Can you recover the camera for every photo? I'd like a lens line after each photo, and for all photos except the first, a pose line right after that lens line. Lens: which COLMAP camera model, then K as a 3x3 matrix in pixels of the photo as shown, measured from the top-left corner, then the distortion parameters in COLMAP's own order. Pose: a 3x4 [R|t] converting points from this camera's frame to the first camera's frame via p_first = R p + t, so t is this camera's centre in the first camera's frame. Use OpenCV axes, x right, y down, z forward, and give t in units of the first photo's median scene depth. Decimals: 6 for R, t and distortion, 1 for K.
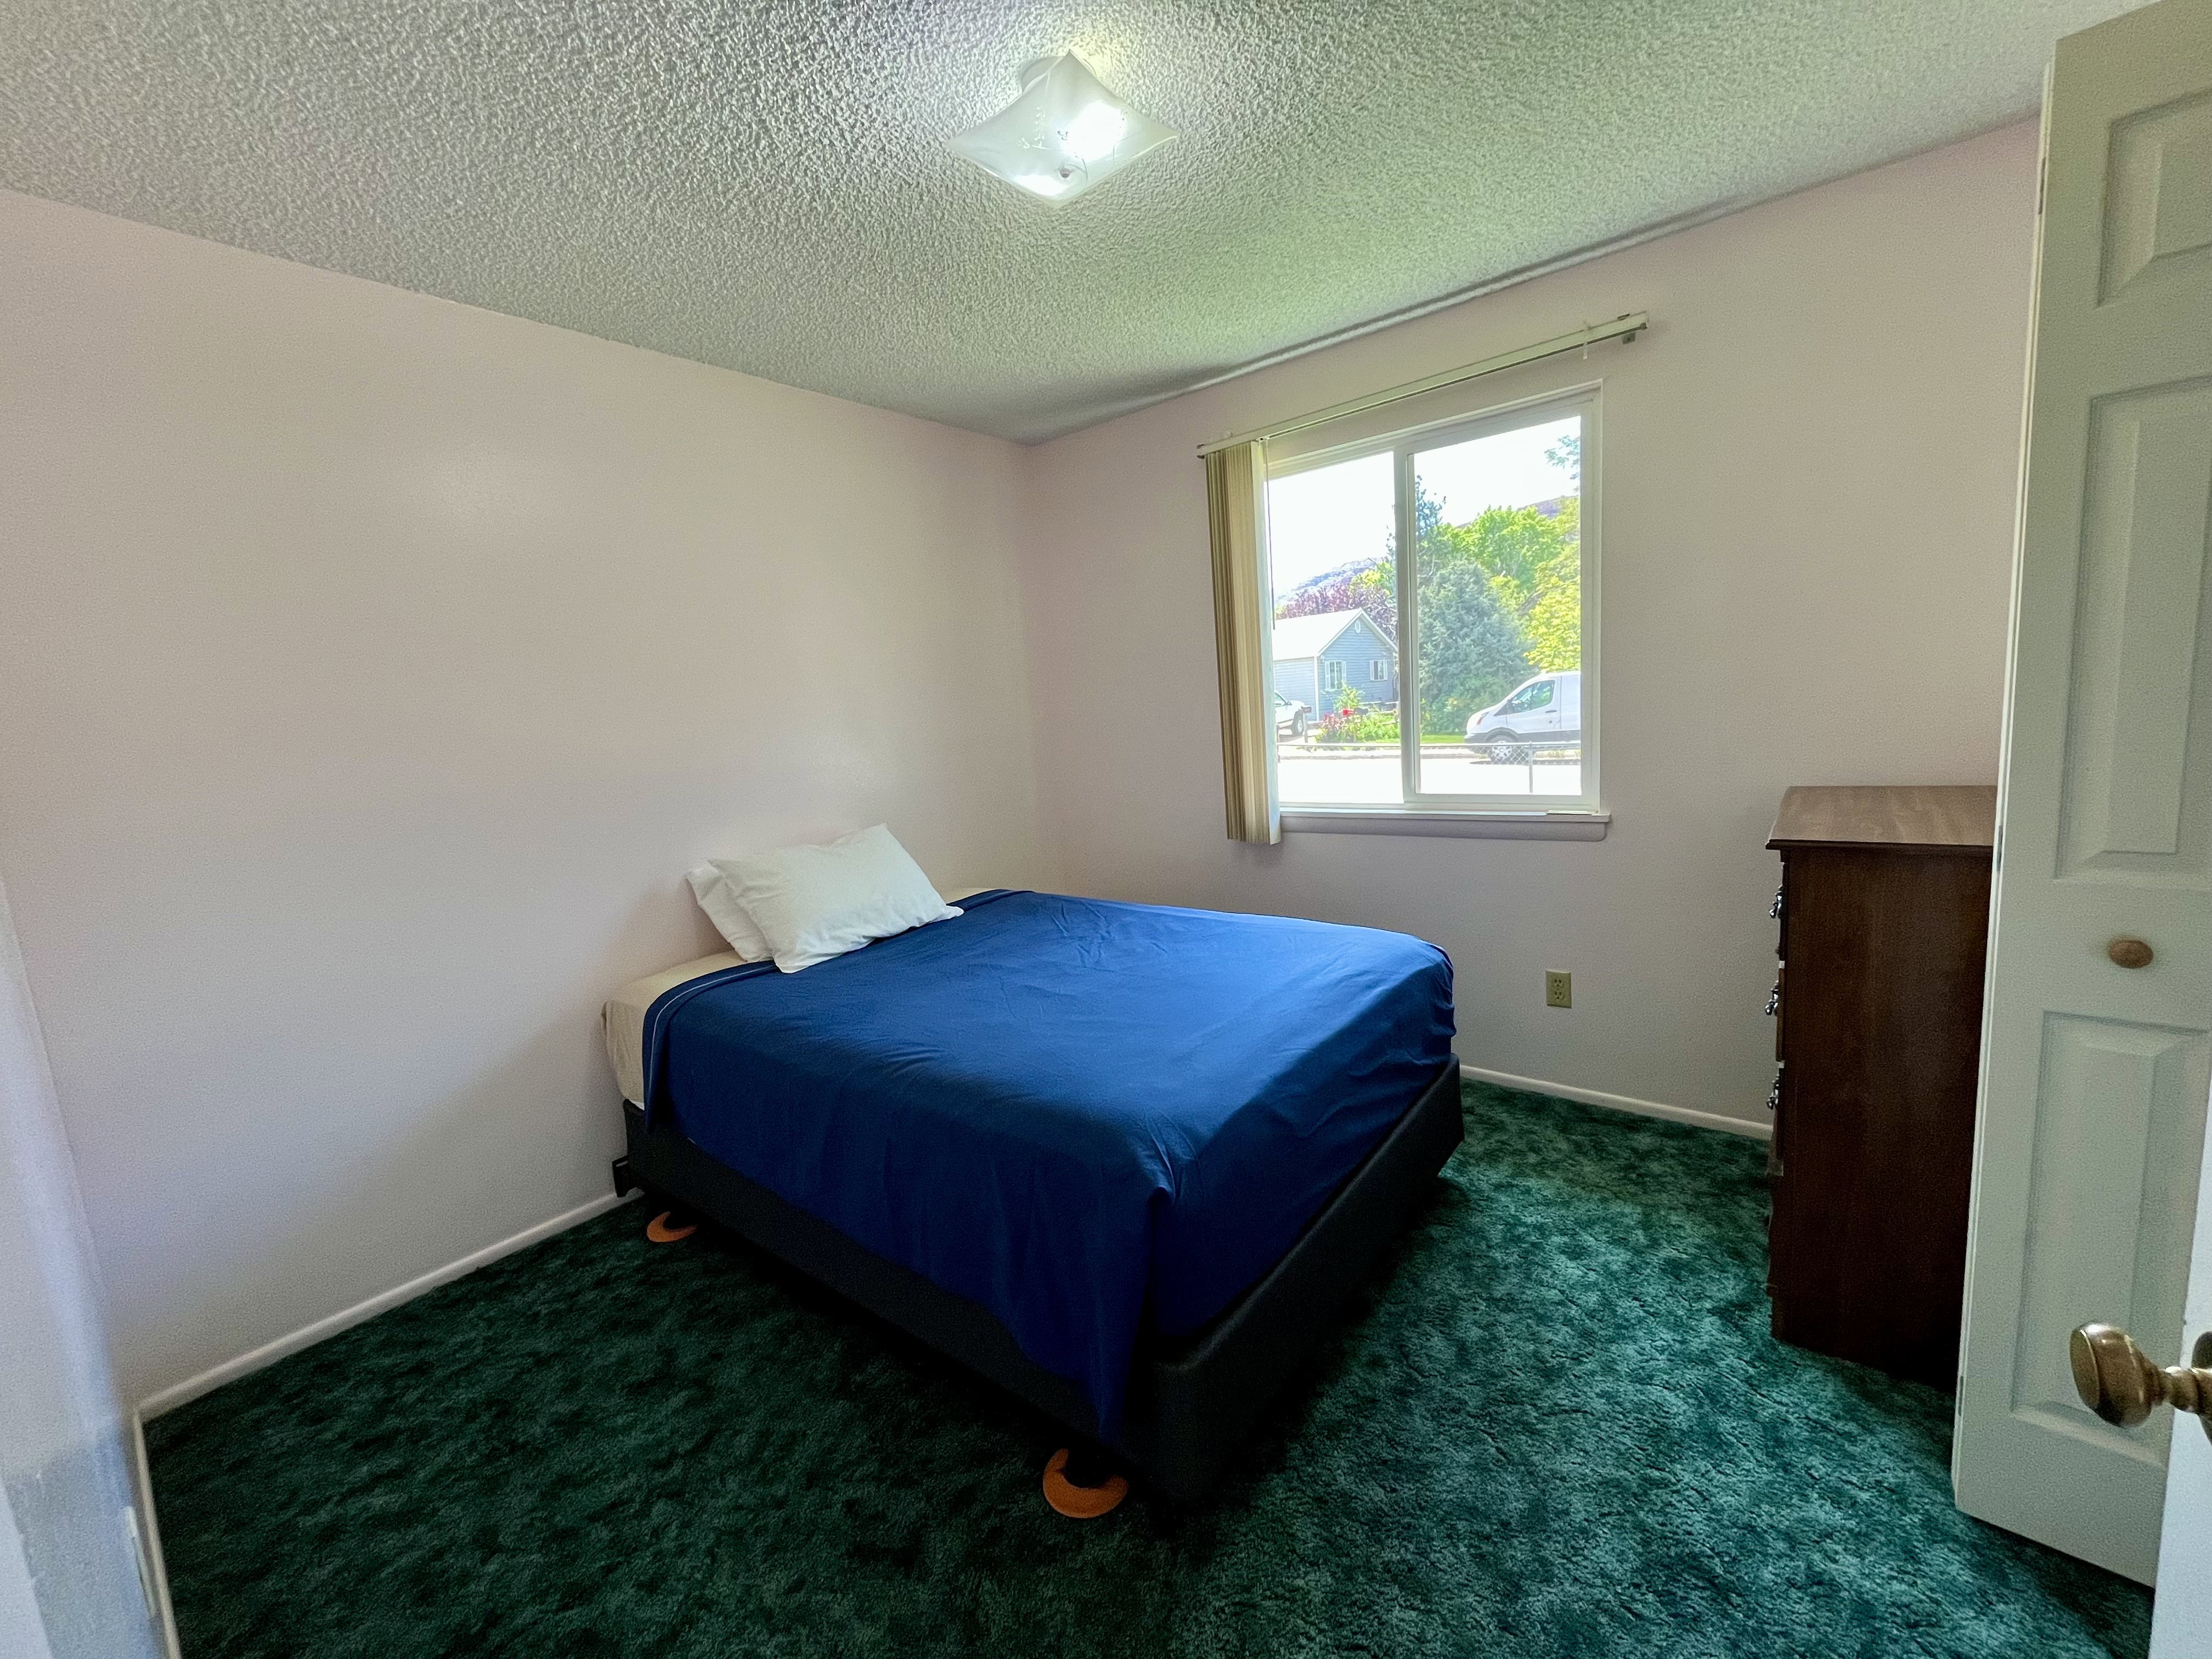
lens RADIAL K [[896.4, 0, 1110.0], [0, 896.4, 833.1], [0, 0, 1]] dist [-0.001439, -0.000722]
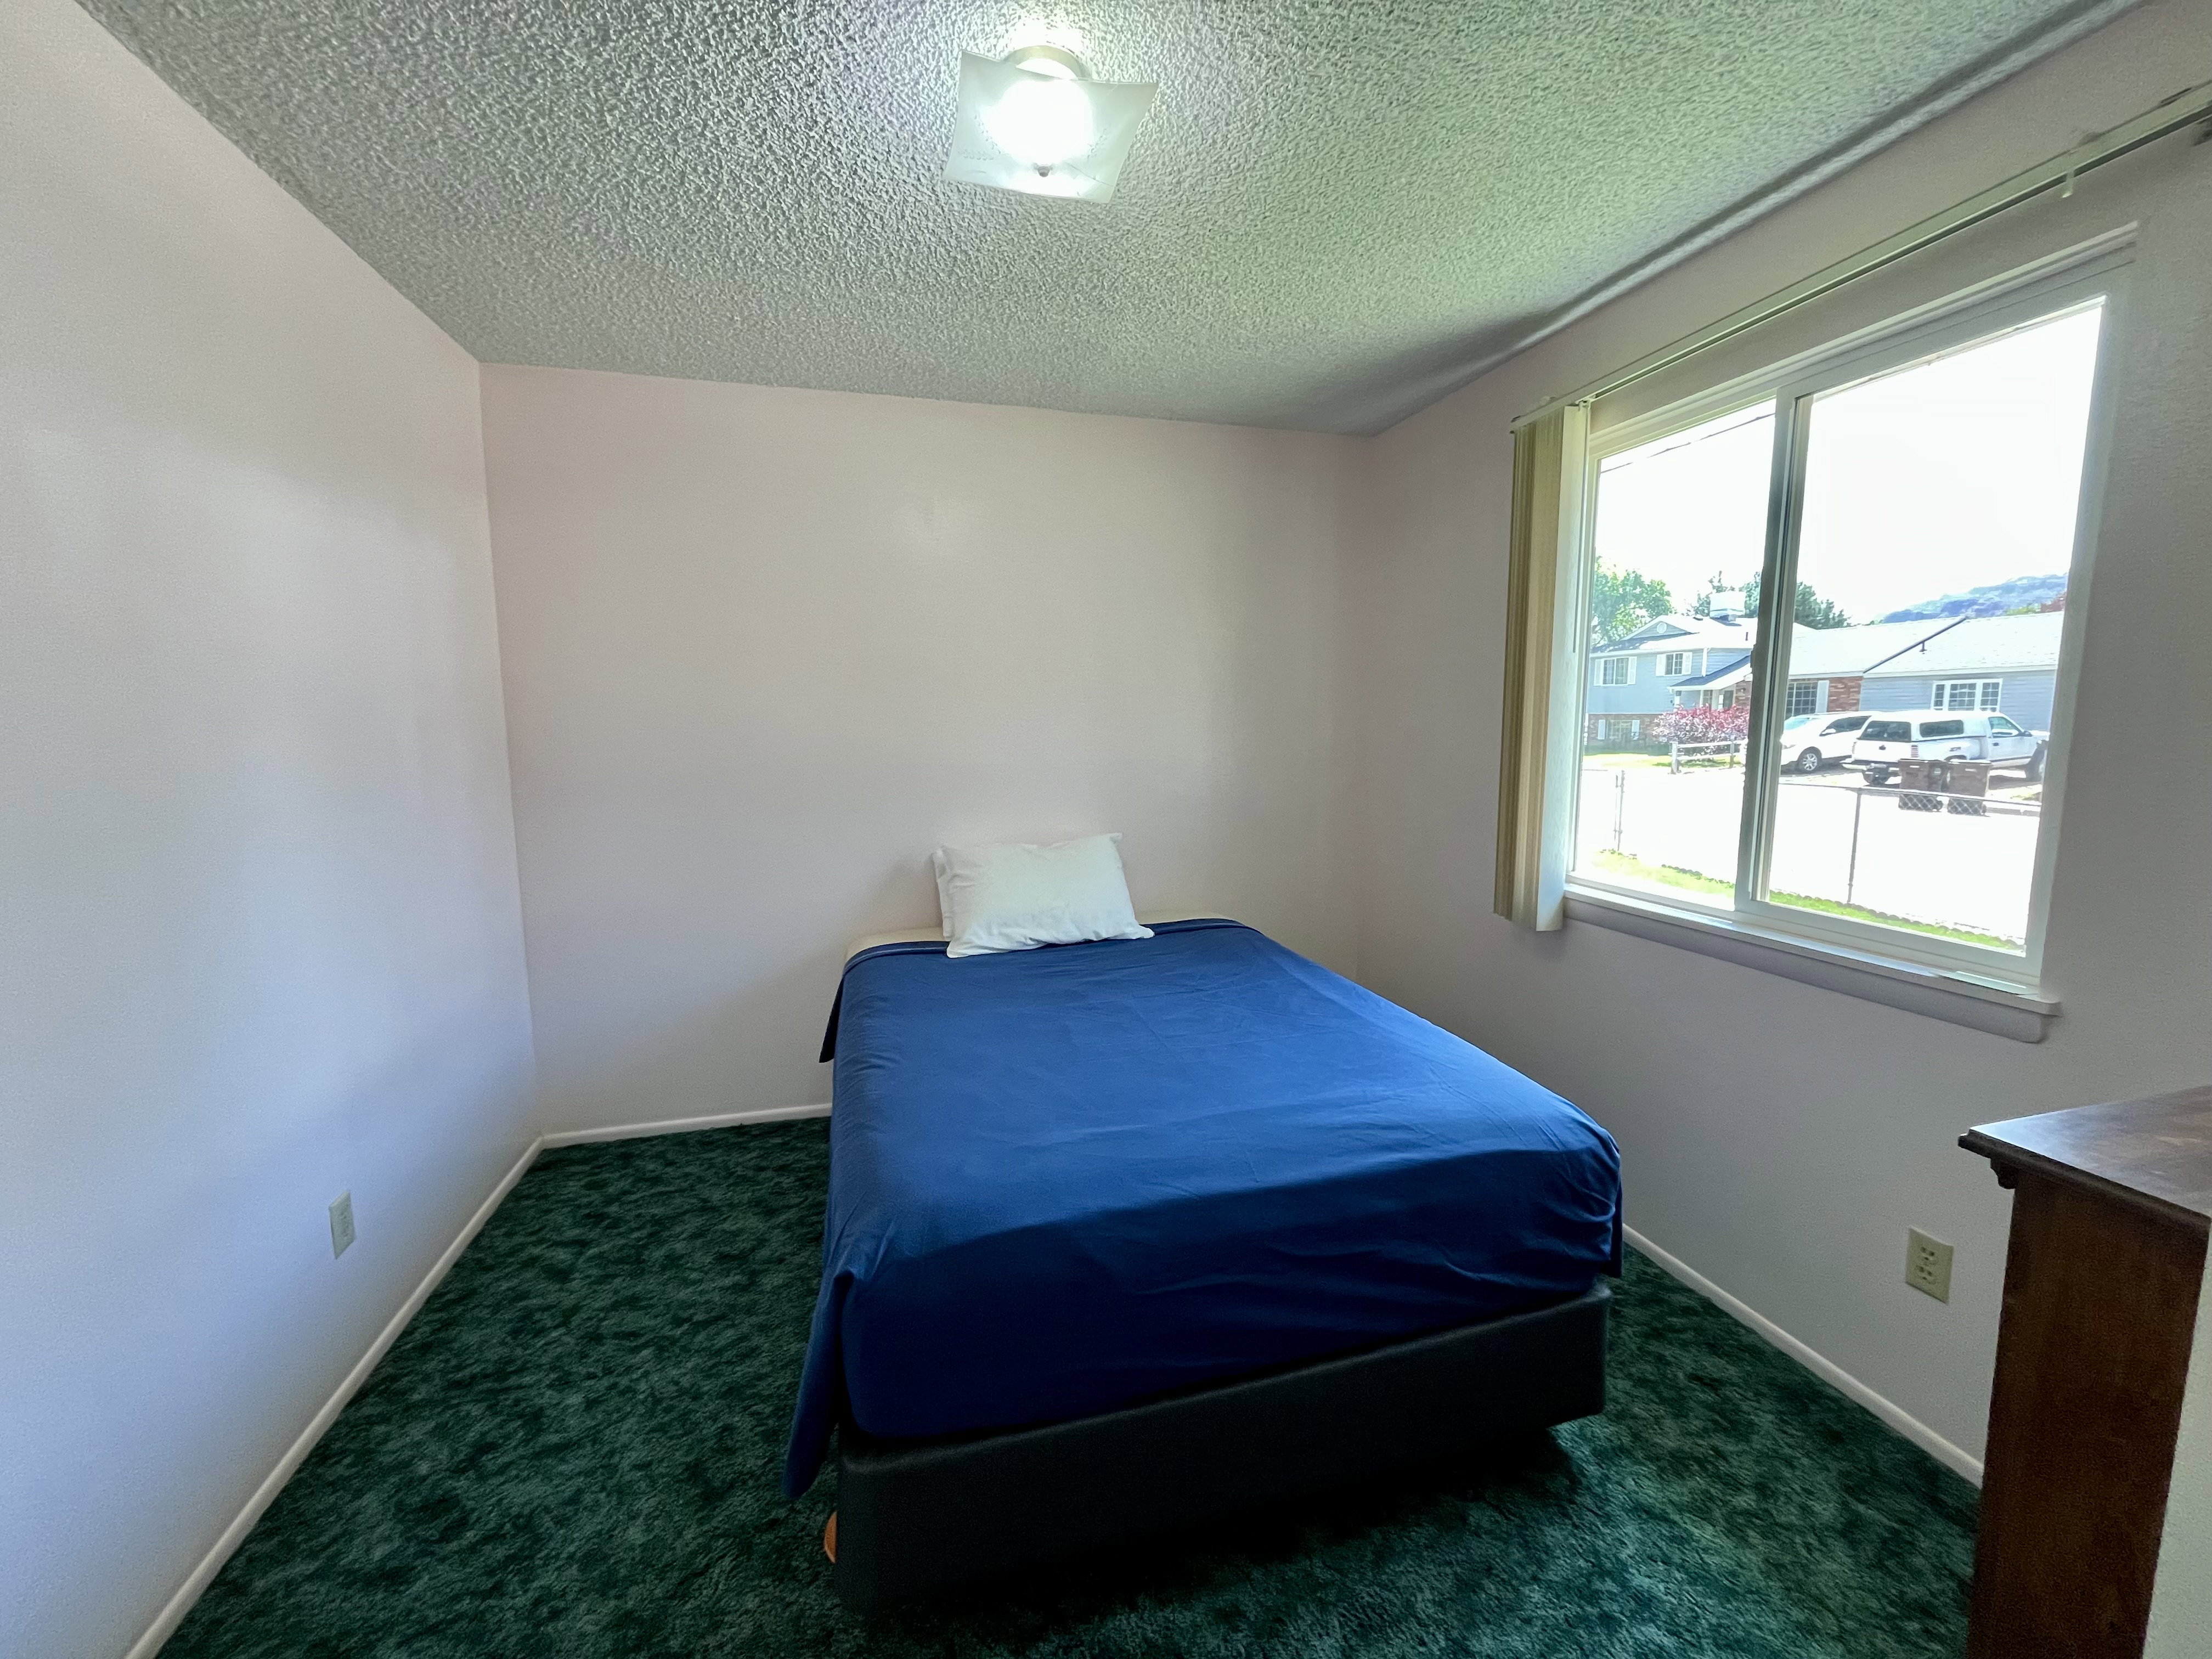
lens RADIAL K [[896.4, 0, 1110.0], [0, 896.4, 833.1], [0, 0, 1]] dist [-0.001439, -0.000722]
pose [[0.804900, 0.140809, -0.576463, 0.453739], [-0.135985, 0.989356, 0.051792, -0.087097], [0.577620, 0.036703, 0.815481, 0.225529]]
